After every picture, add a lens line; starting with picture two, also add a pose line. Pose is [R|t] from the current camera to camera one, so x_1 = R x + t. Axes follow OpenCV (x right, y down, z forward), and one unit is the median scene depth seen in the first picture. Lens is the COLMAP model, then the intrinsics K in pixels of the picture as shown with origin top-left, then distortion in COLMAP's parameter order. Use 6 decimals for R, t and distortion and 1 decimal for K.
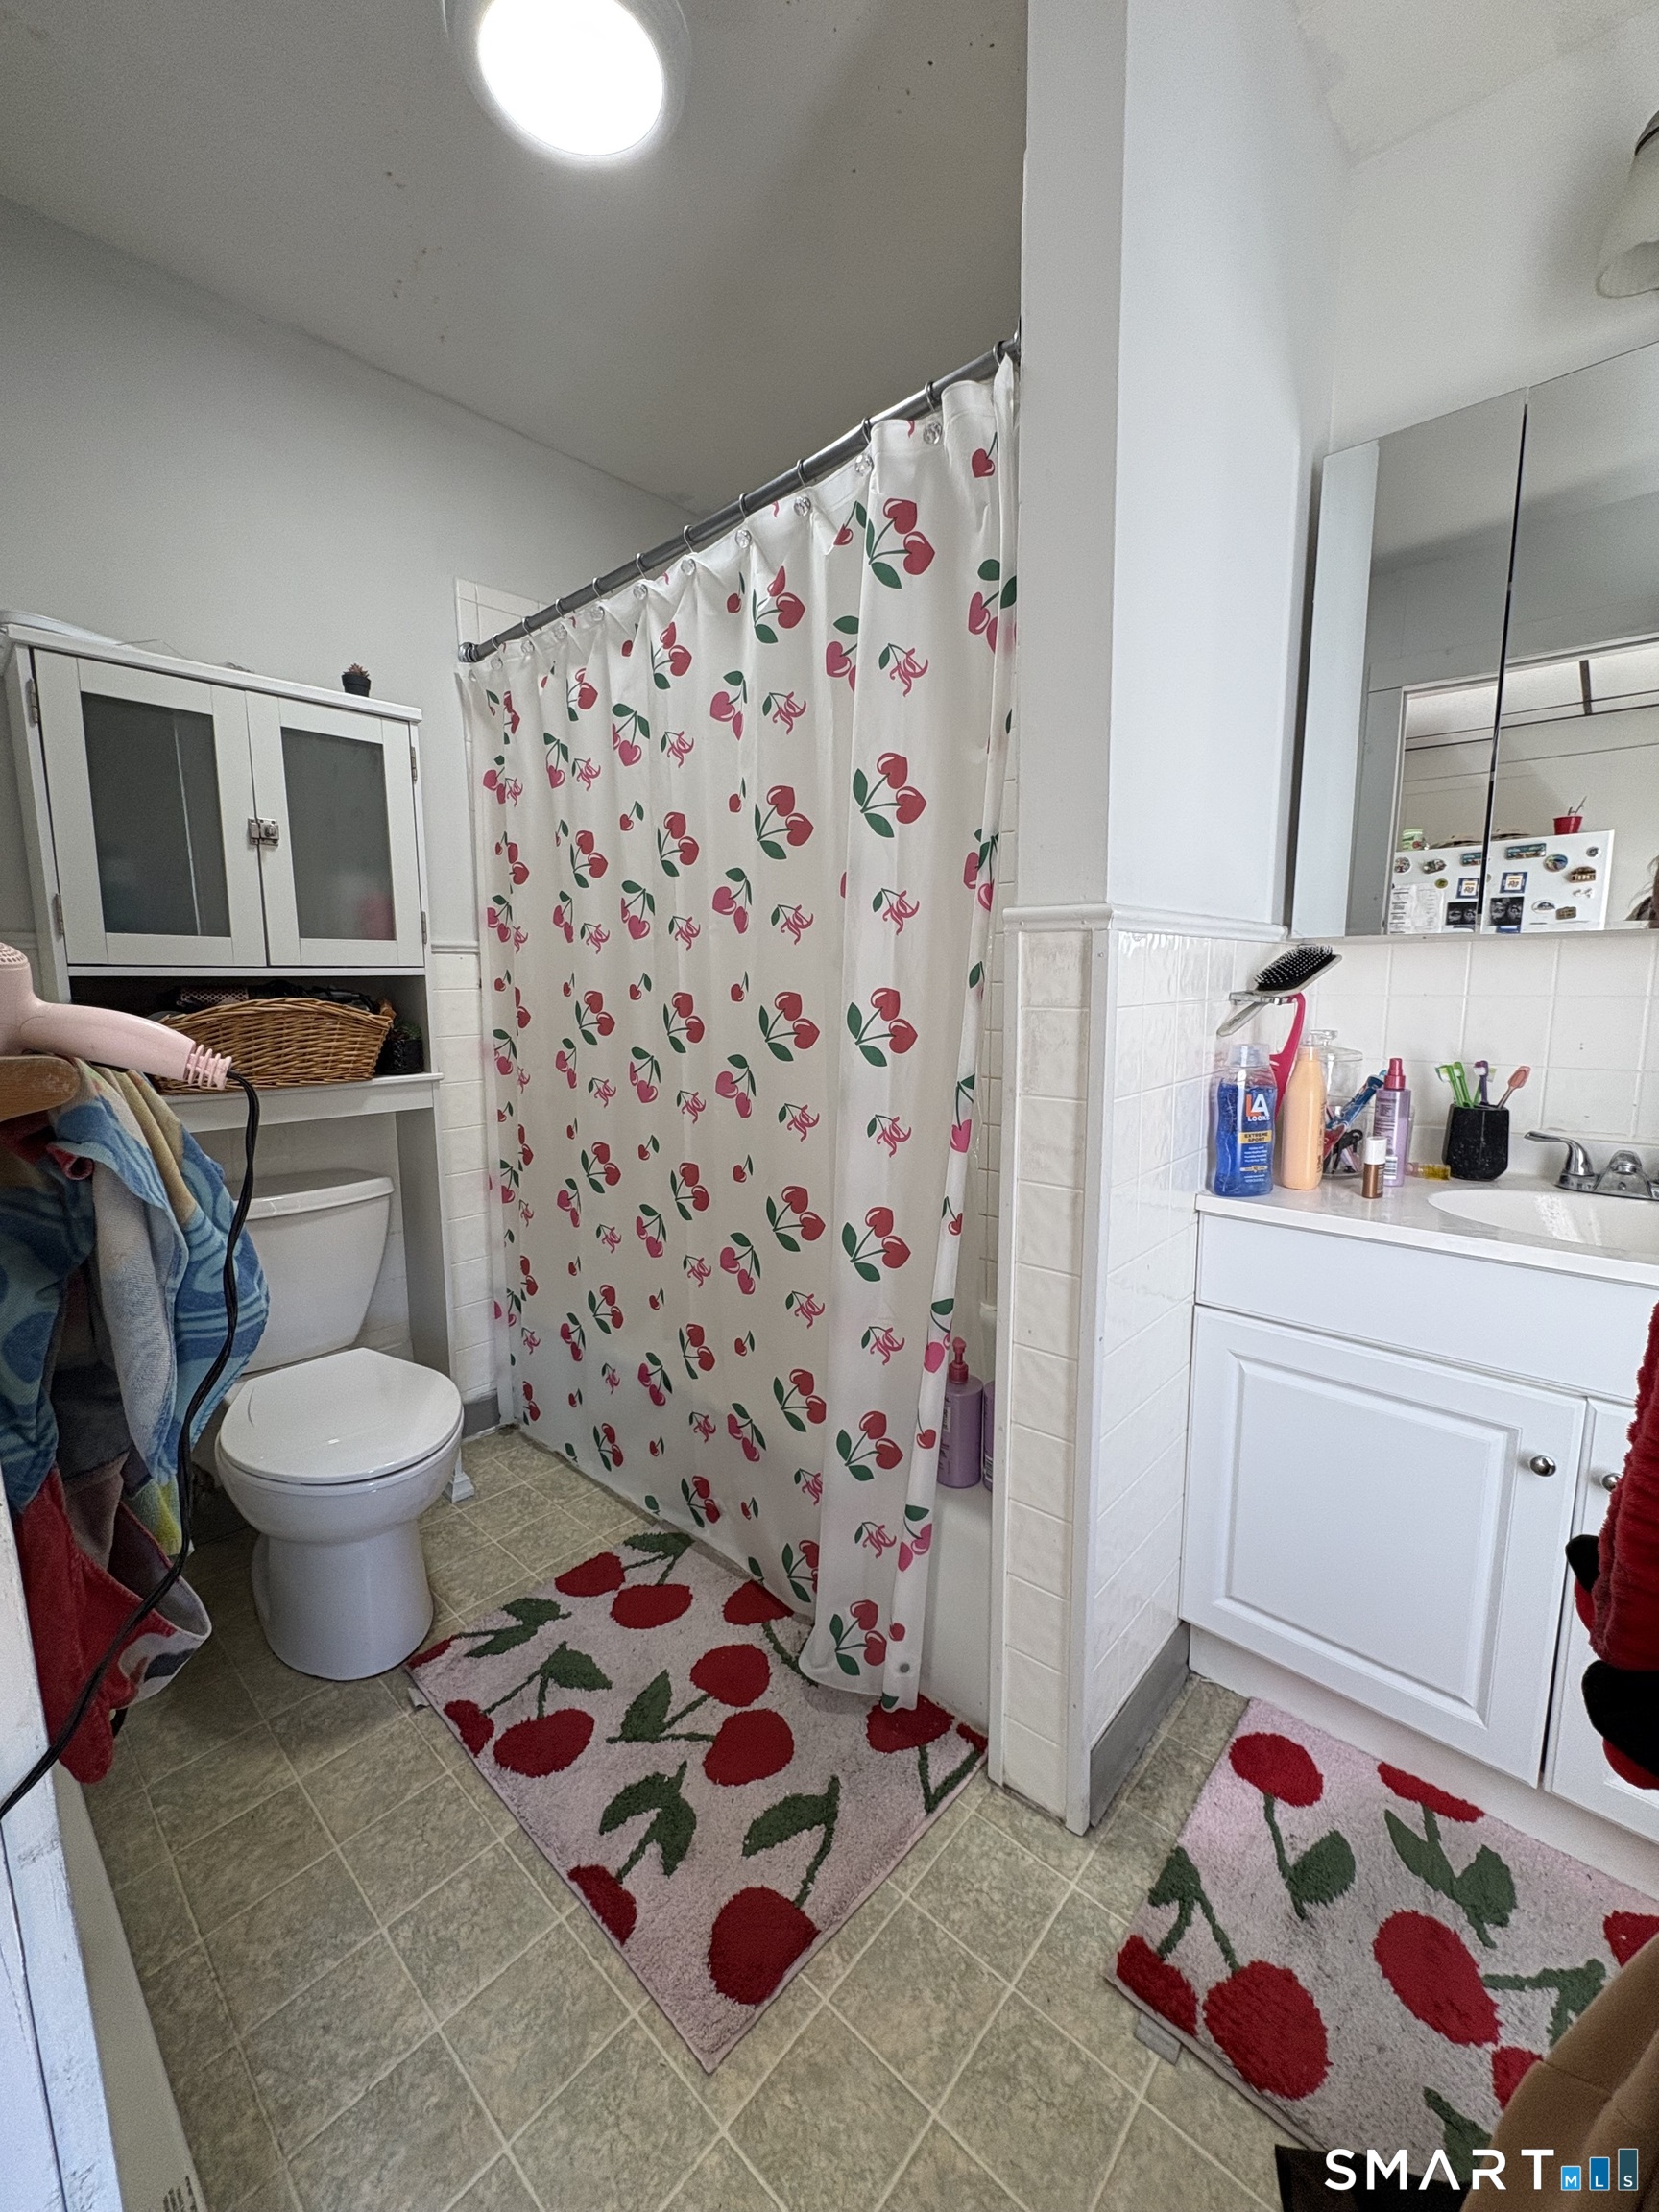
lens RADIAL K [[882.1, 0, 829.0], [0, 882.1, 1100.8], [0, 0, 1]] dist [0.000332, -0.000089]
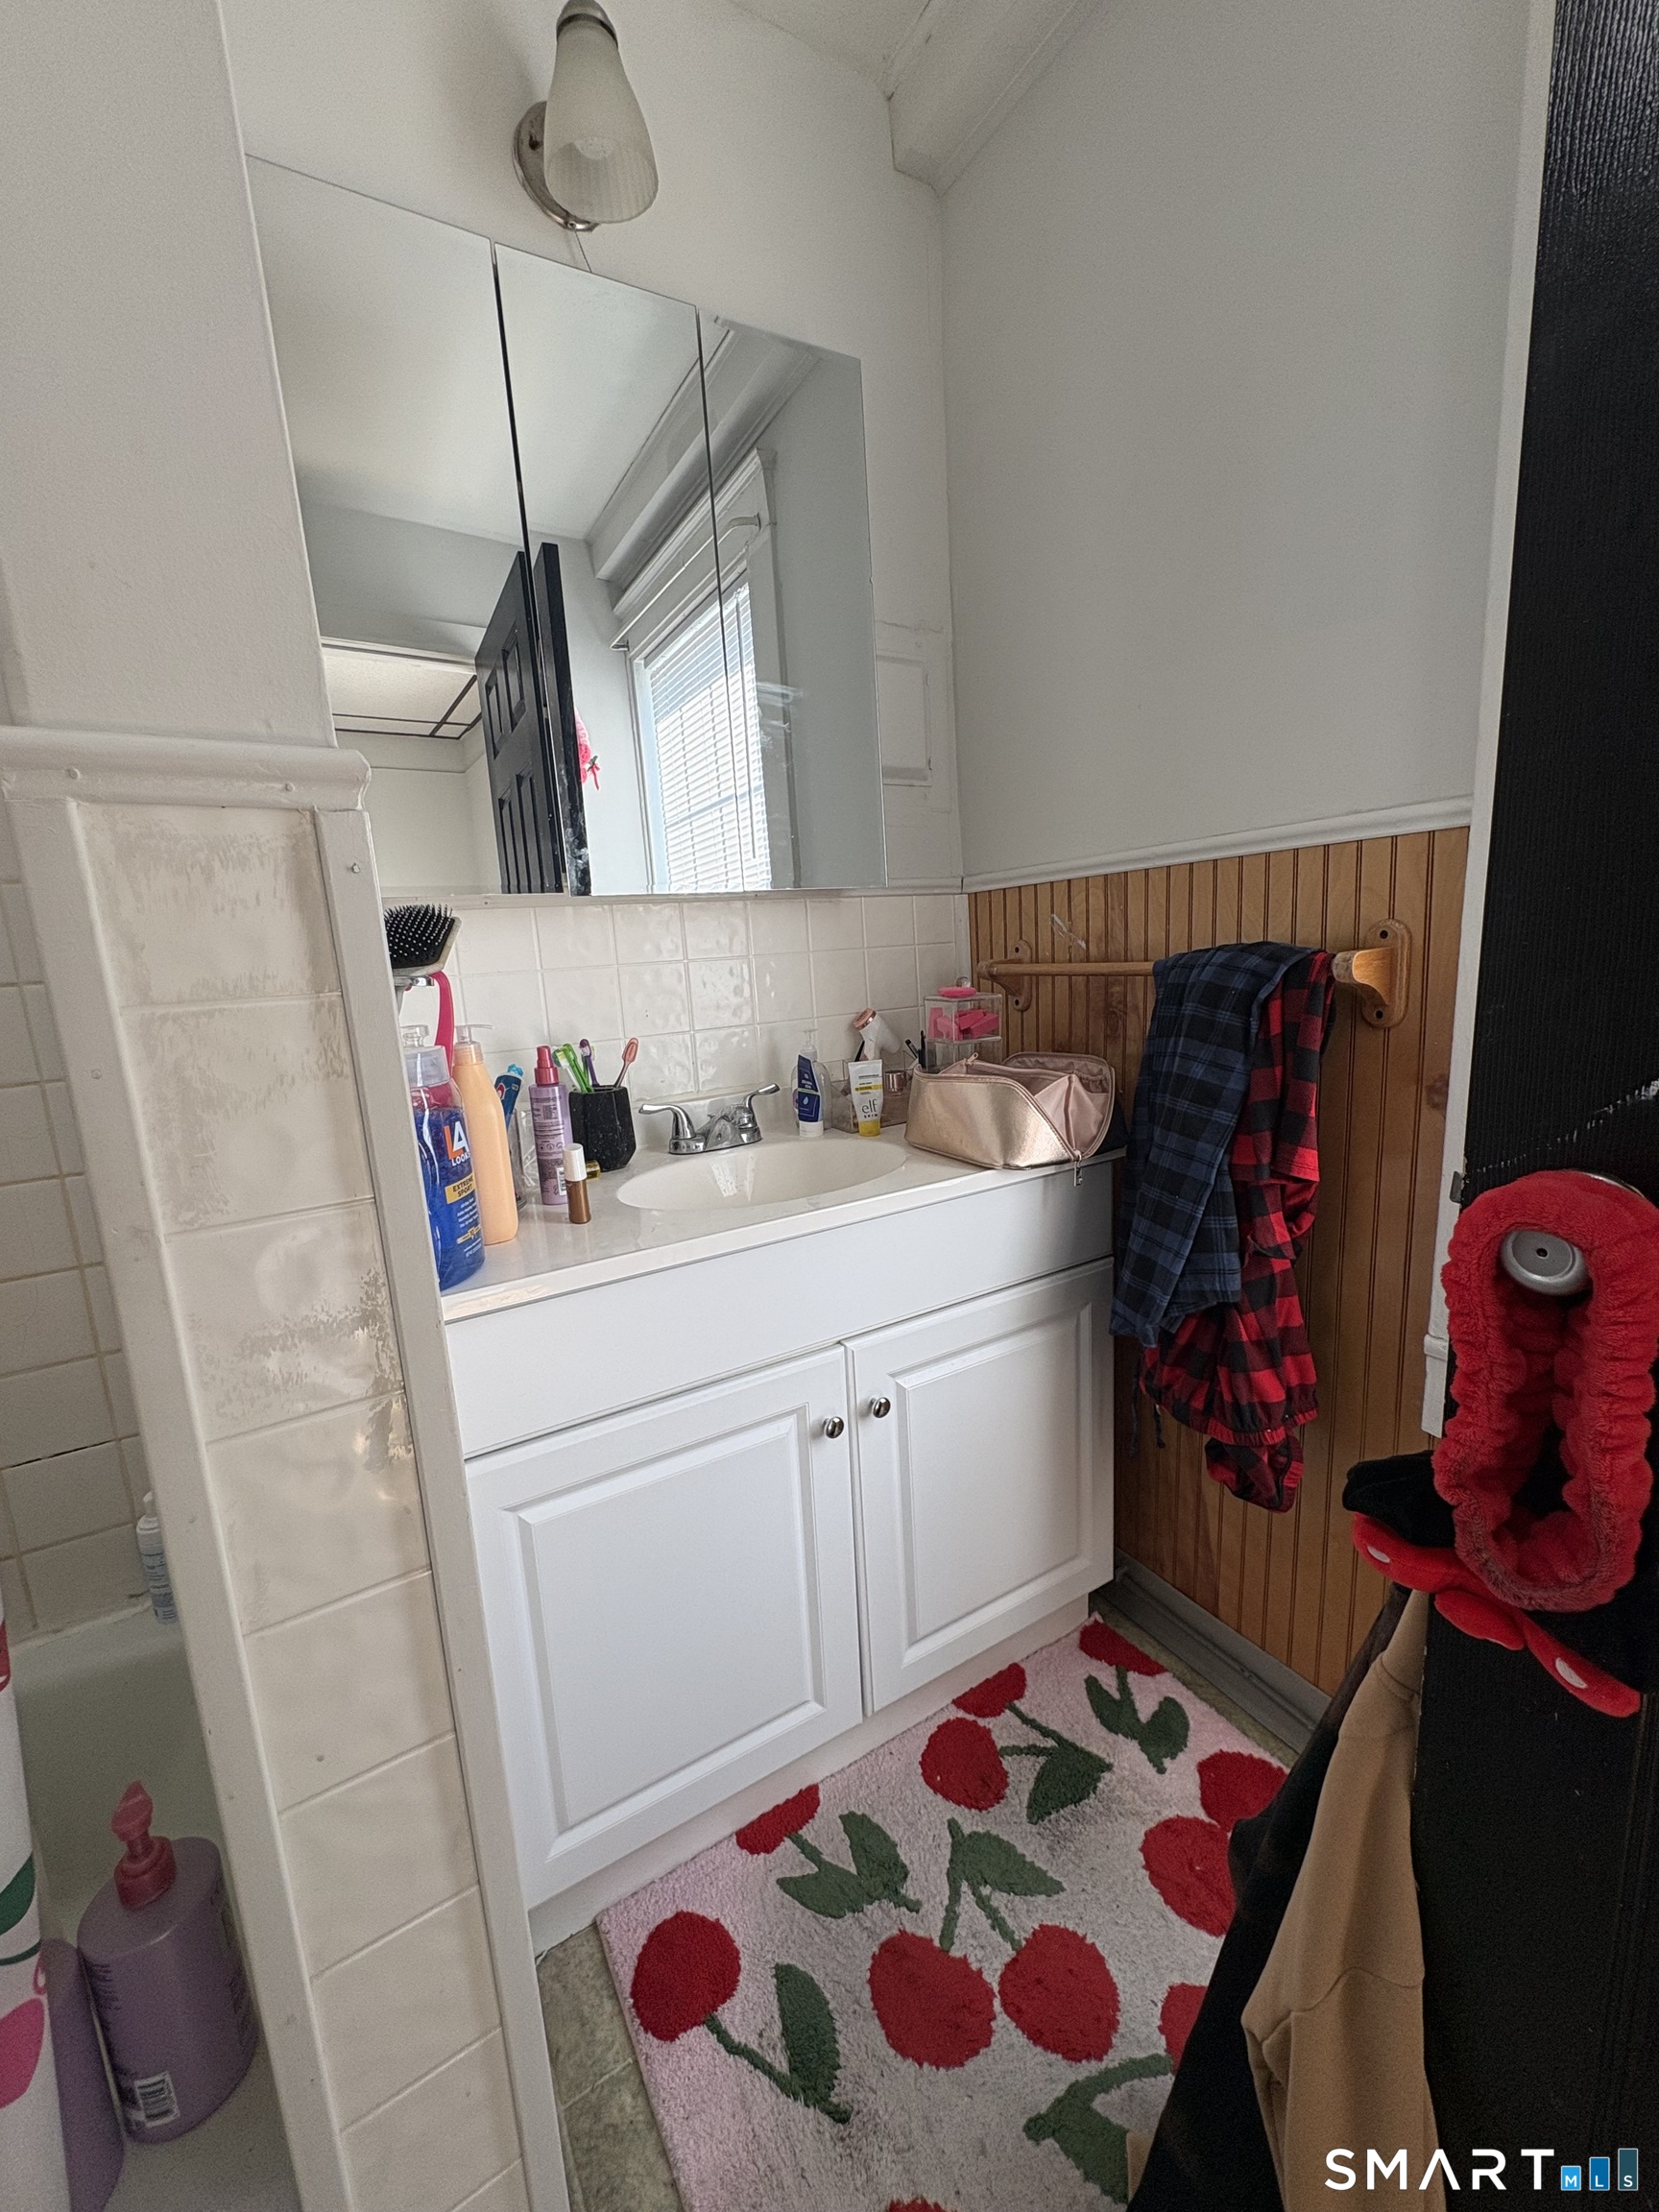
lens RADIAL K [[882.1, 0, 829.0], [0, 882.1, 1100.8], [0, 0, 1]] dist [0.000332, -0.000089]
pose [[0.299171, -0.175586, 0.937905, -0.044486], [0.191041, 0.974044, 0.121414, -0.054748], [-0.934880, 0.142855, 0.324950, 0.581159]]
